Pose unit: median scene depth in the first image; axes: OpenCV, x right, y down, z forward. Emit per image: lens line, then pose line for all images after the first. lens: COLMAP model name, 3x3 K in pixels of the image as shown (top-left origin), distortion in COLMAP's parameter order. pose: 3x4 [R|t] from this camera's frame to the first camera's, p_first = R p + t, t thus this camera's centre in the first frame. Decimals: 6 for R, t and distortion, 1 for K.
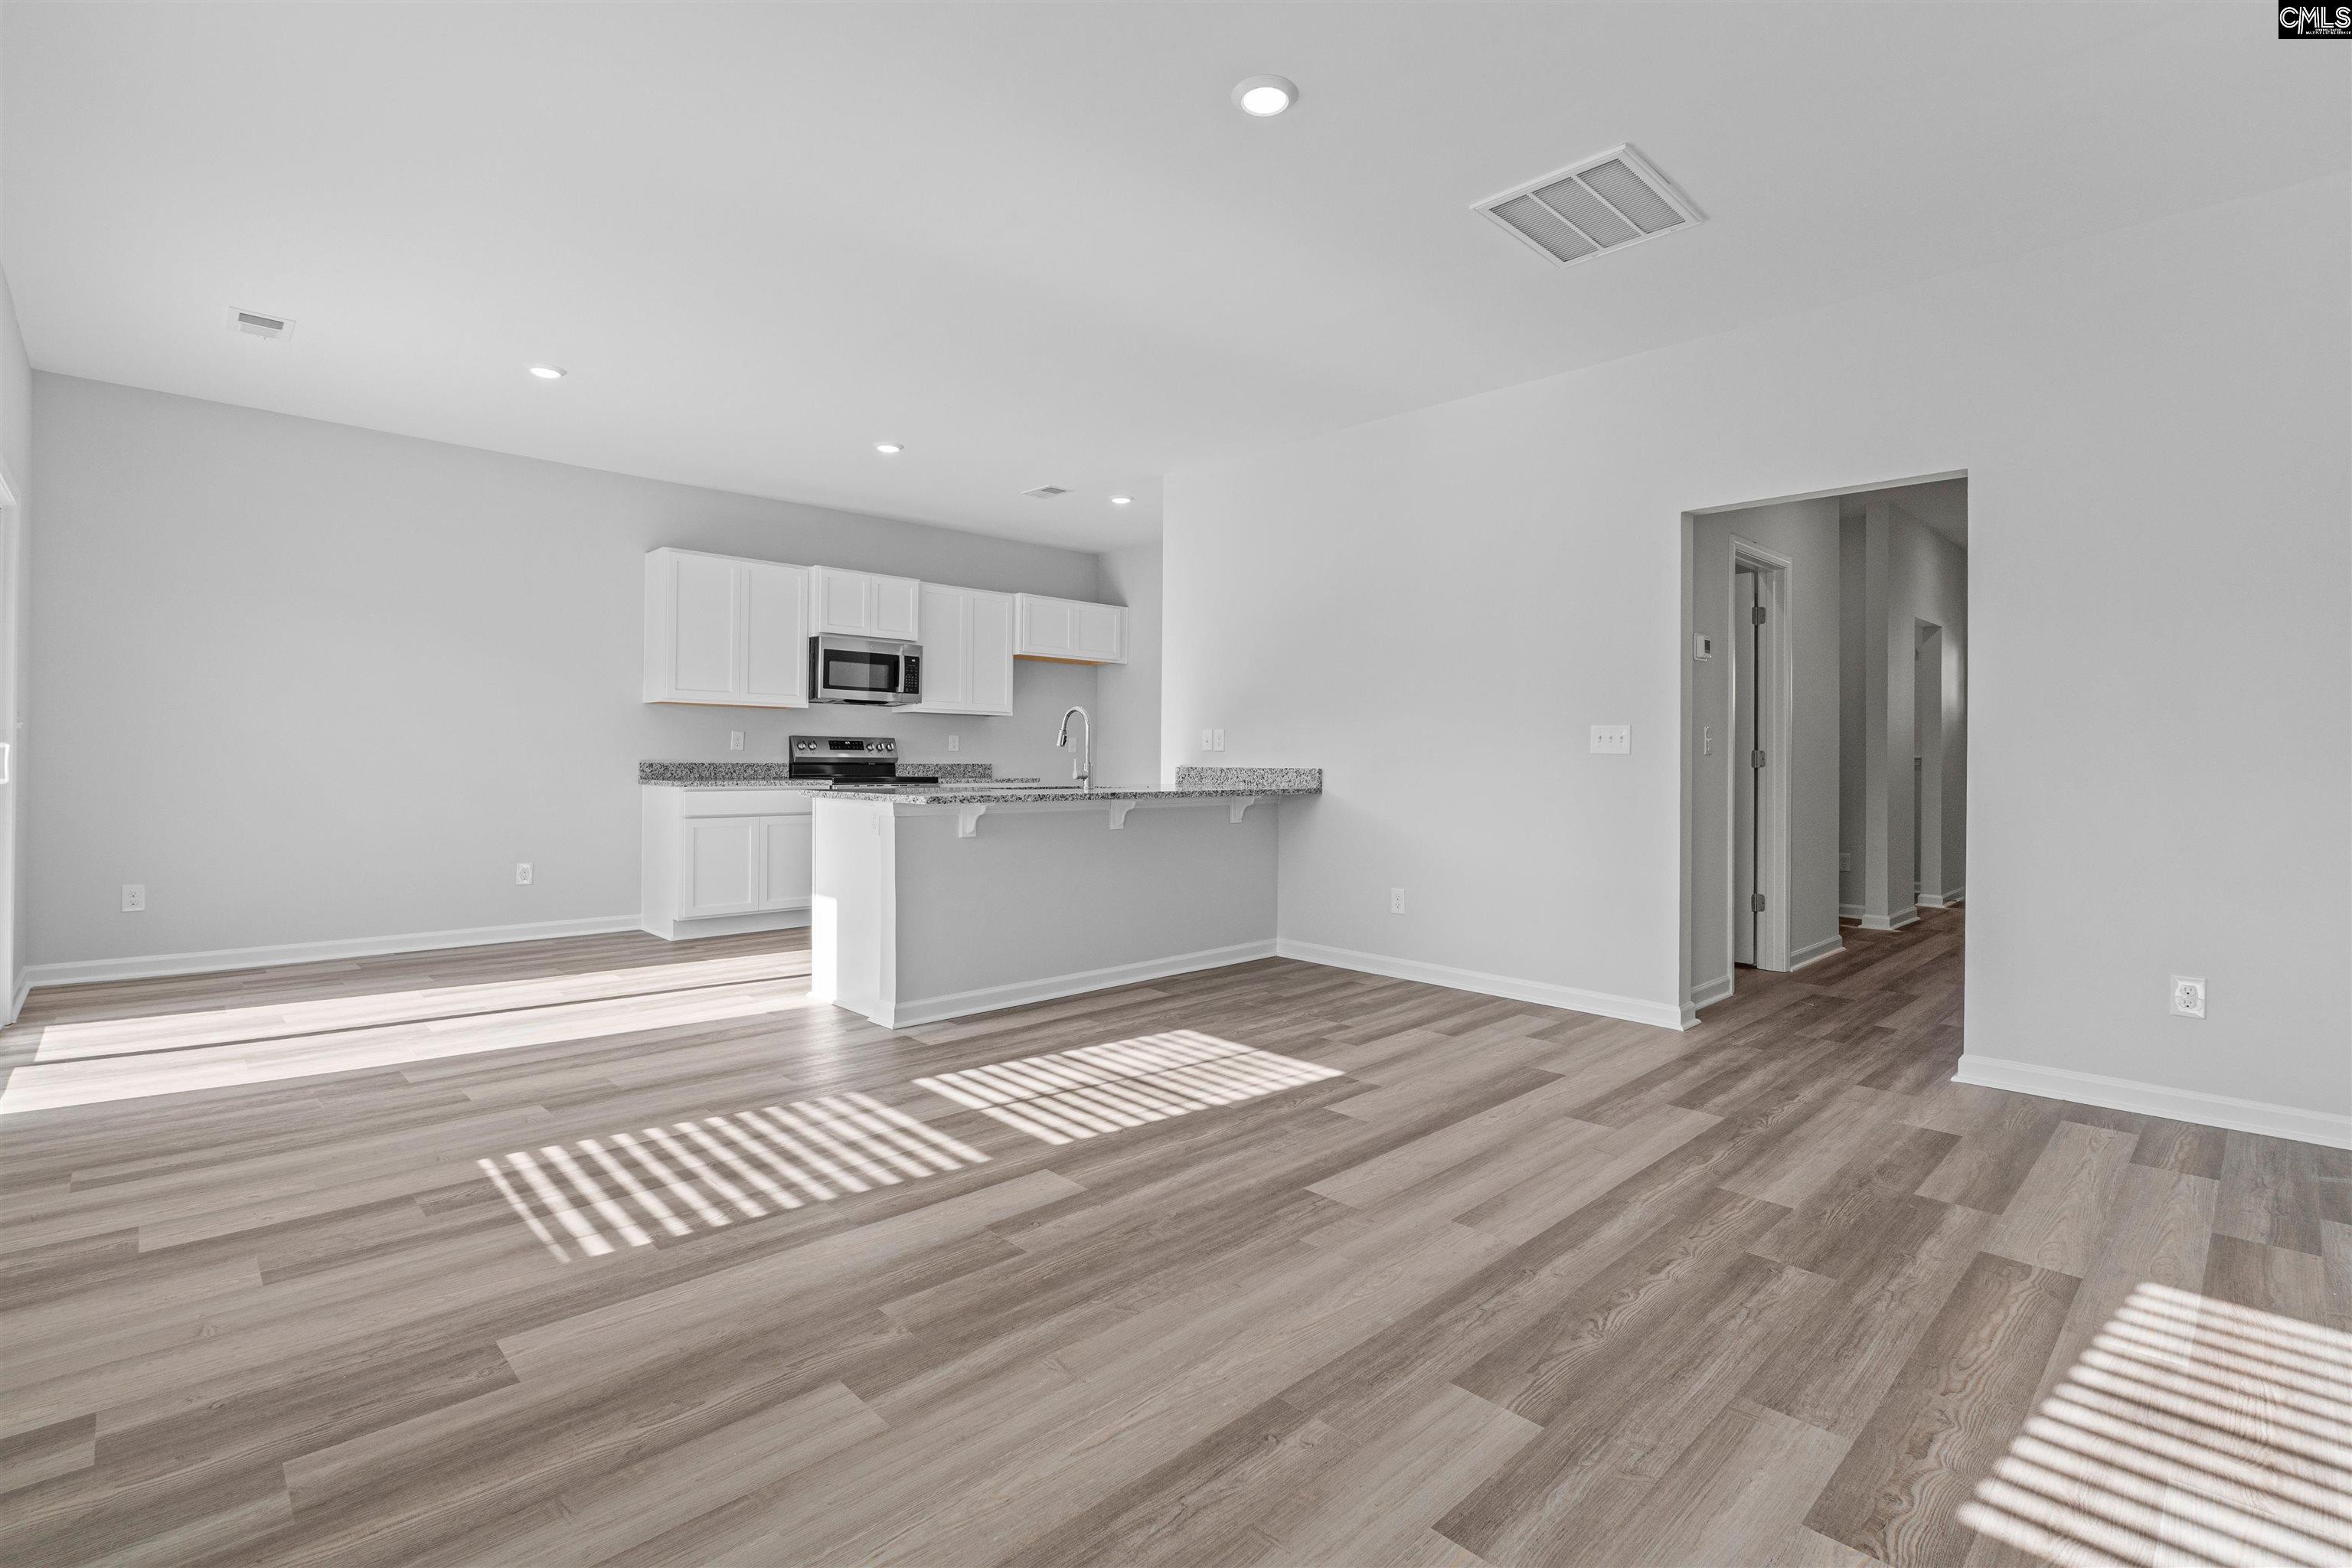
lens RADIAL K [[1087.5, 0, 1164.6], [0, 1087.5, 762.5], [0, 0, 1]] dist [-0.013719, -0.000467]
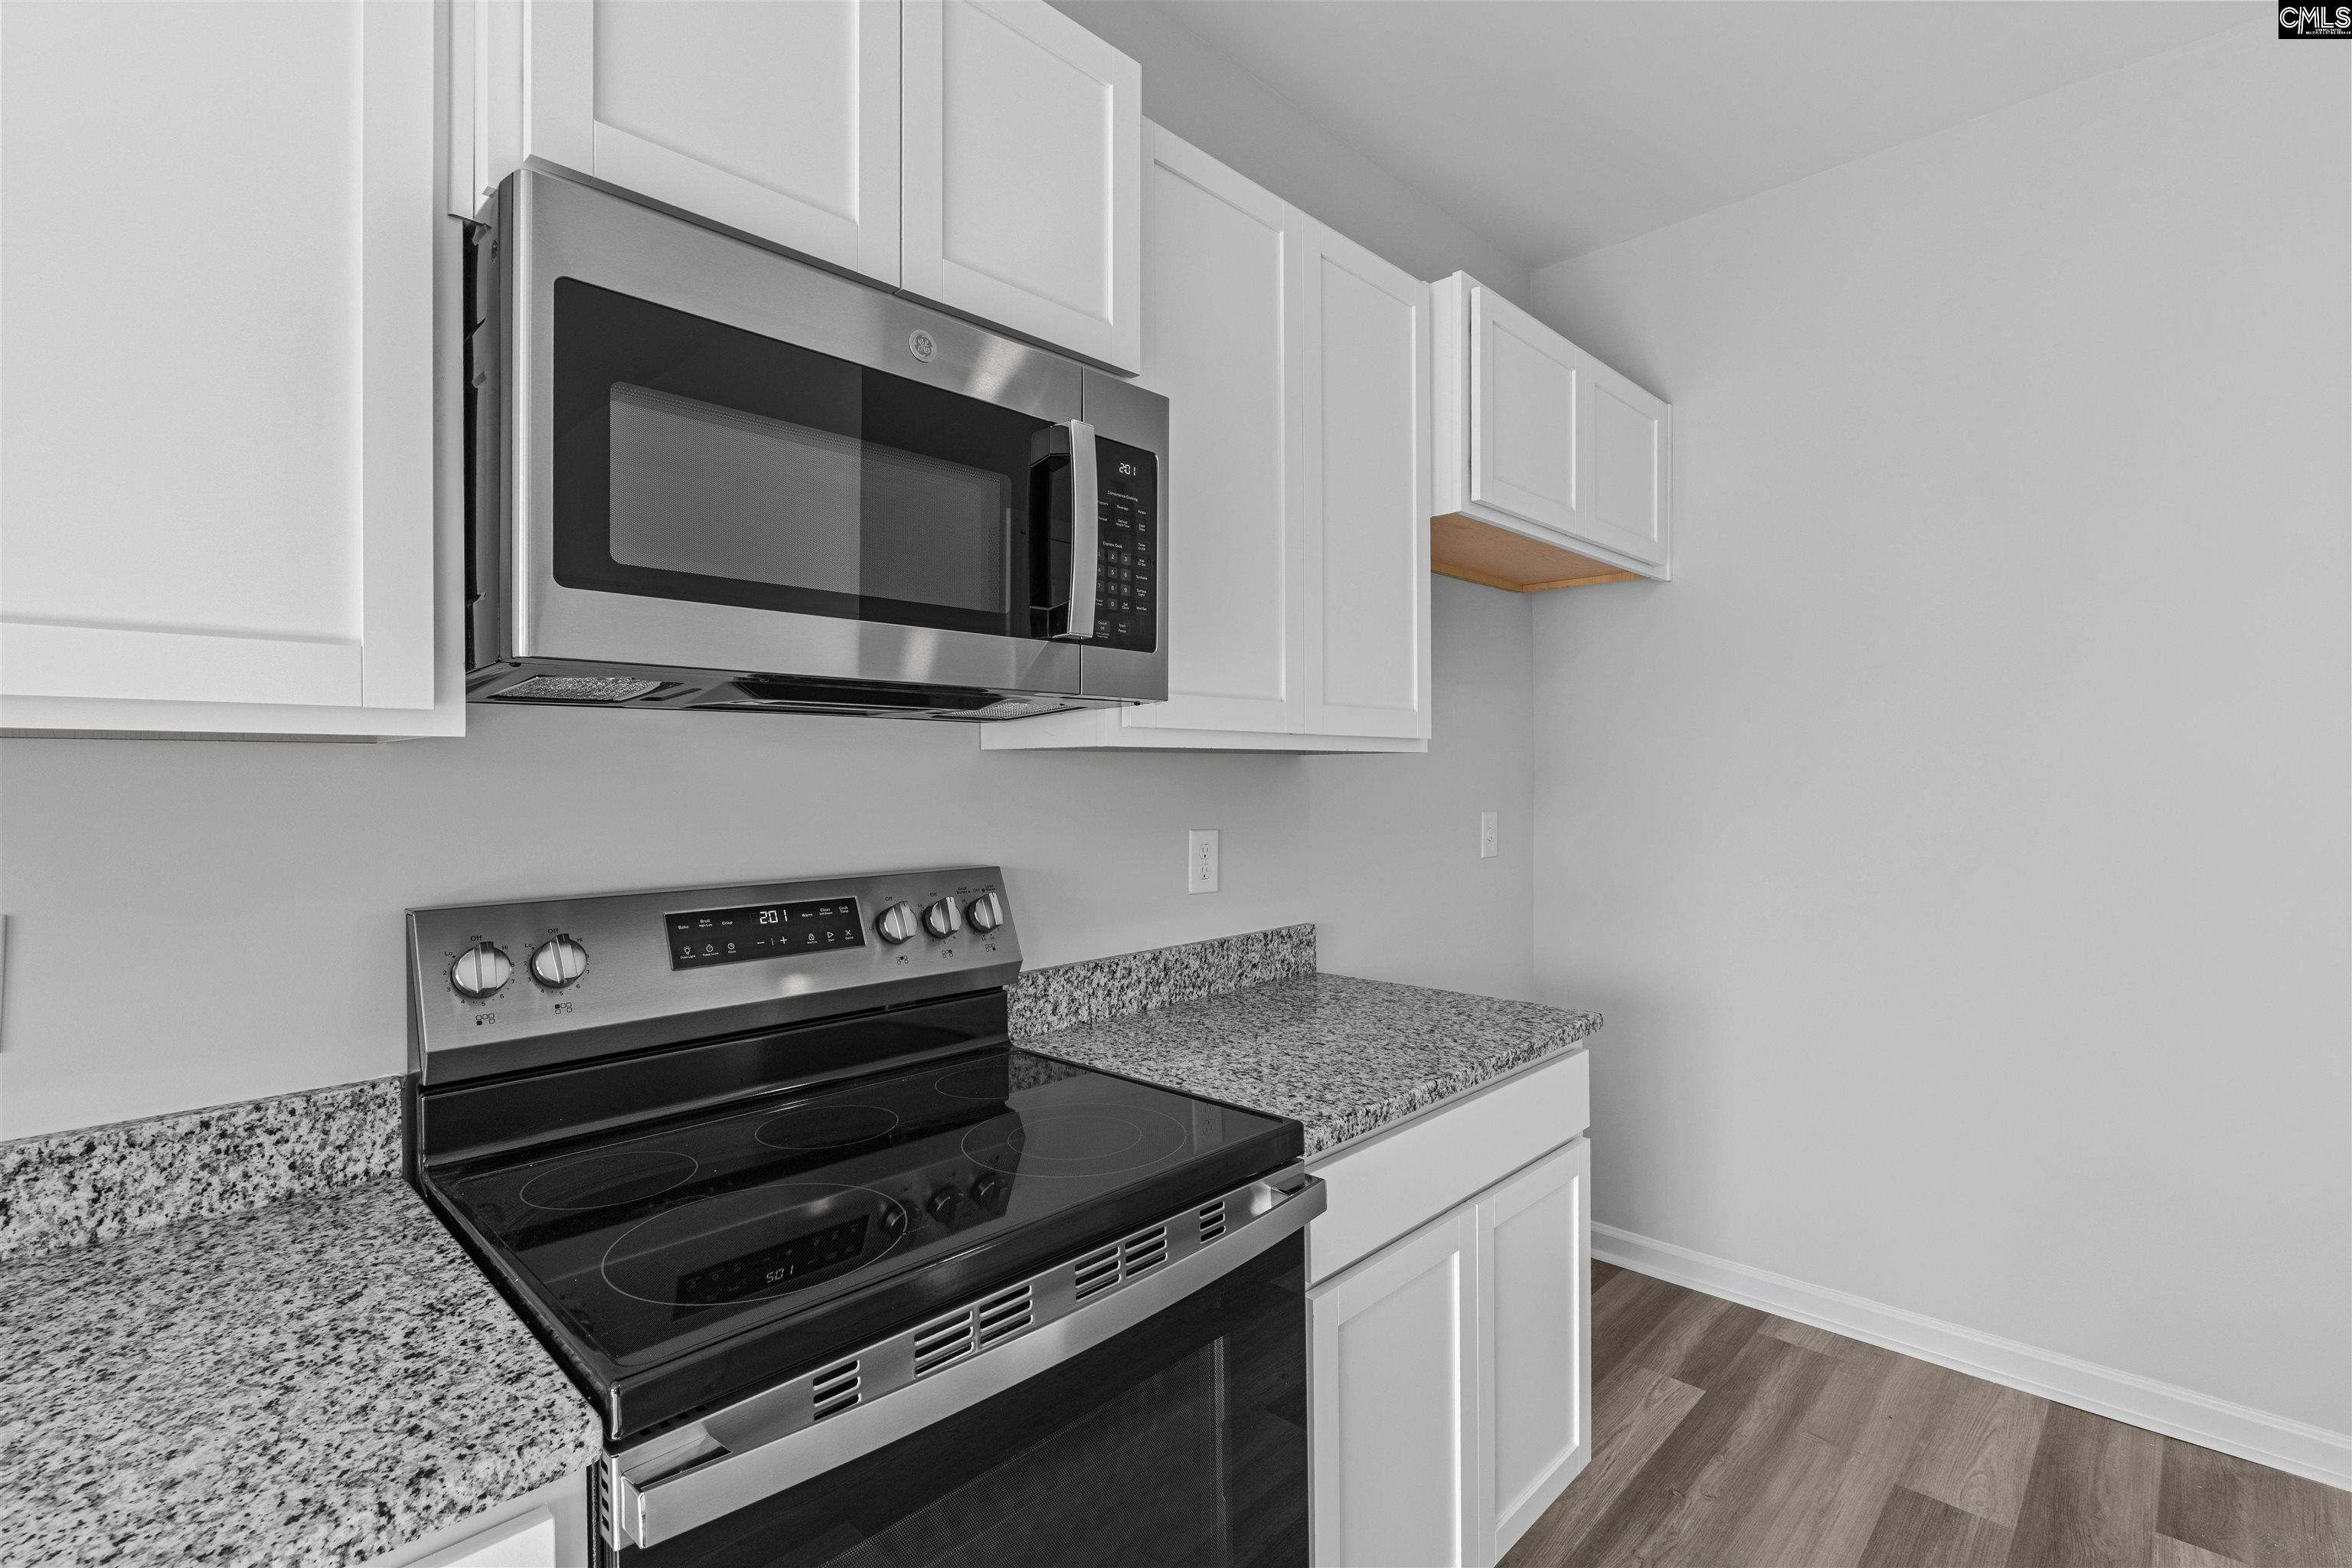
lens RADIAL K [[1082.6, 0, 1176.0], [0, 1082.6, 784.0], [0, 0, 1]] dist [0.001161, 0.000046]
pose [[0.998837, -0.013376, 0.046327, -0.465805], [0.013056, 0.999889, 0.007196, -0.083802], [-0.046418, -0.006582, 0.998900, 1.635069]]
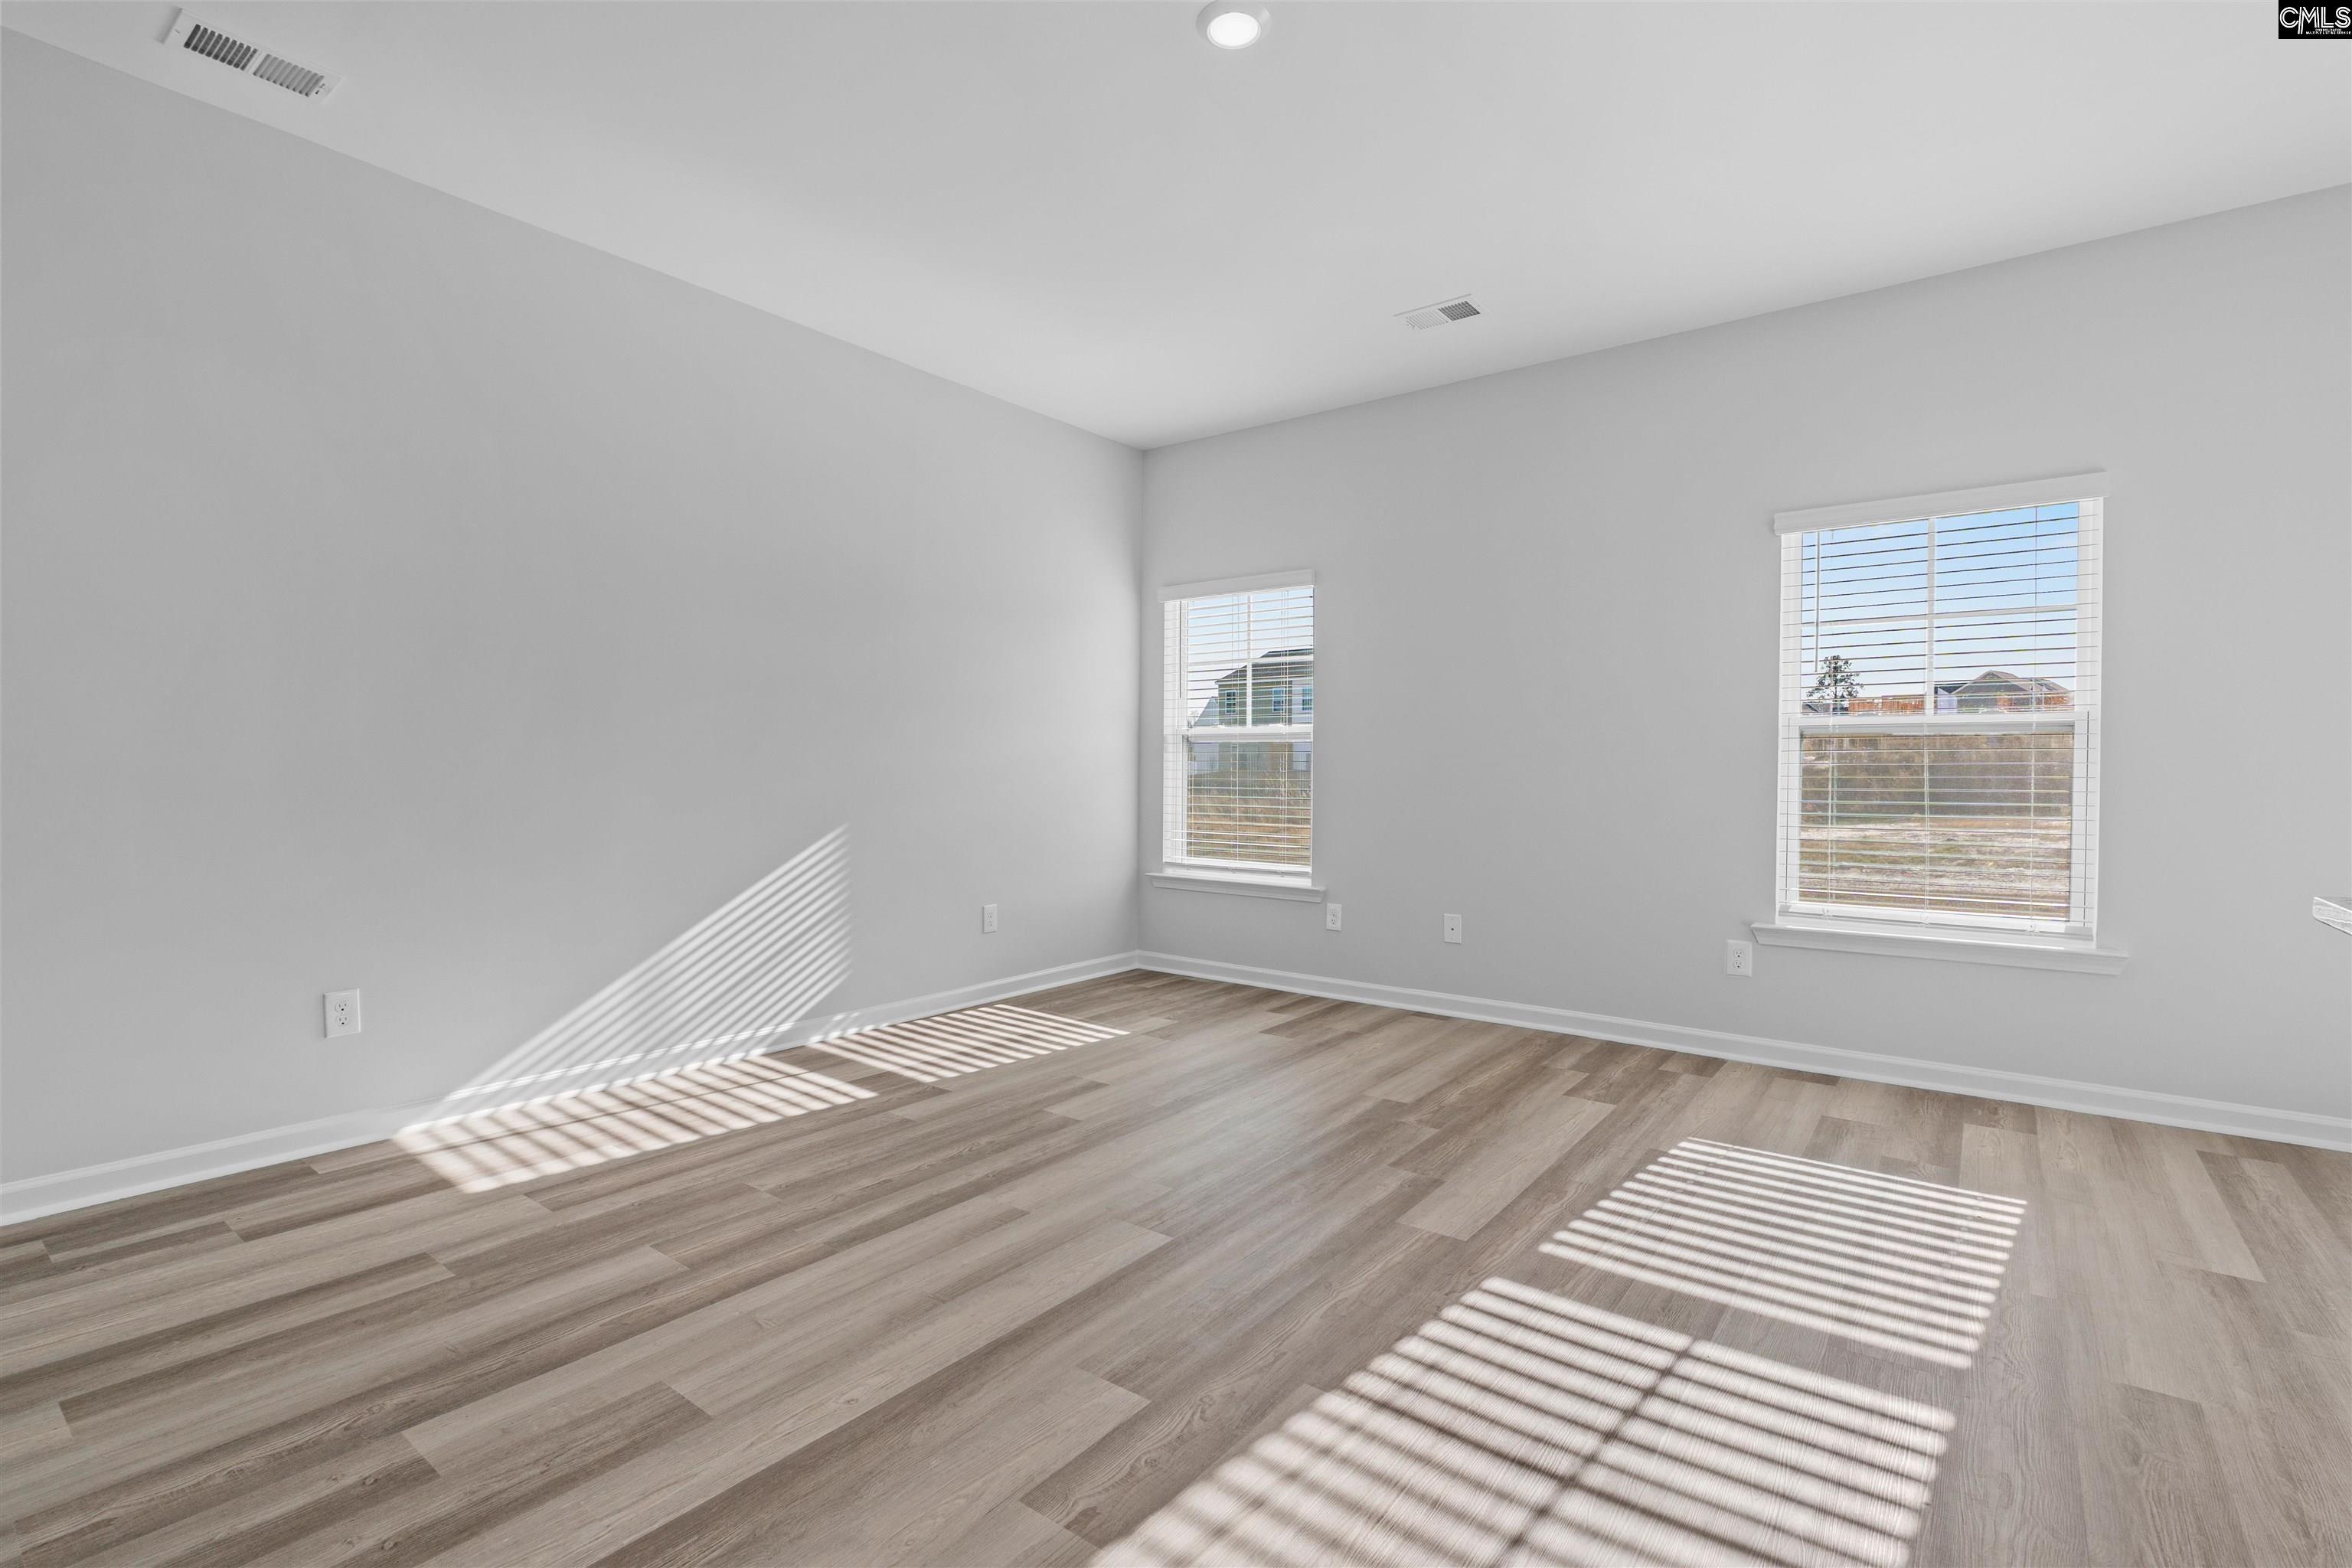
lens RADIAL K [[1053.3, 0, 1176.0], [0, 1053.3, 784.0], [0, 0, 1]] dist [-0.005671, -0.000134]
pose [[-0.986176, -0.013575, -0.165143, 0.204291], [-0.015617, 0.999817, 0.011074, 0.000361], [0.164962, 0.013500, -0.986207, 1.374419]]
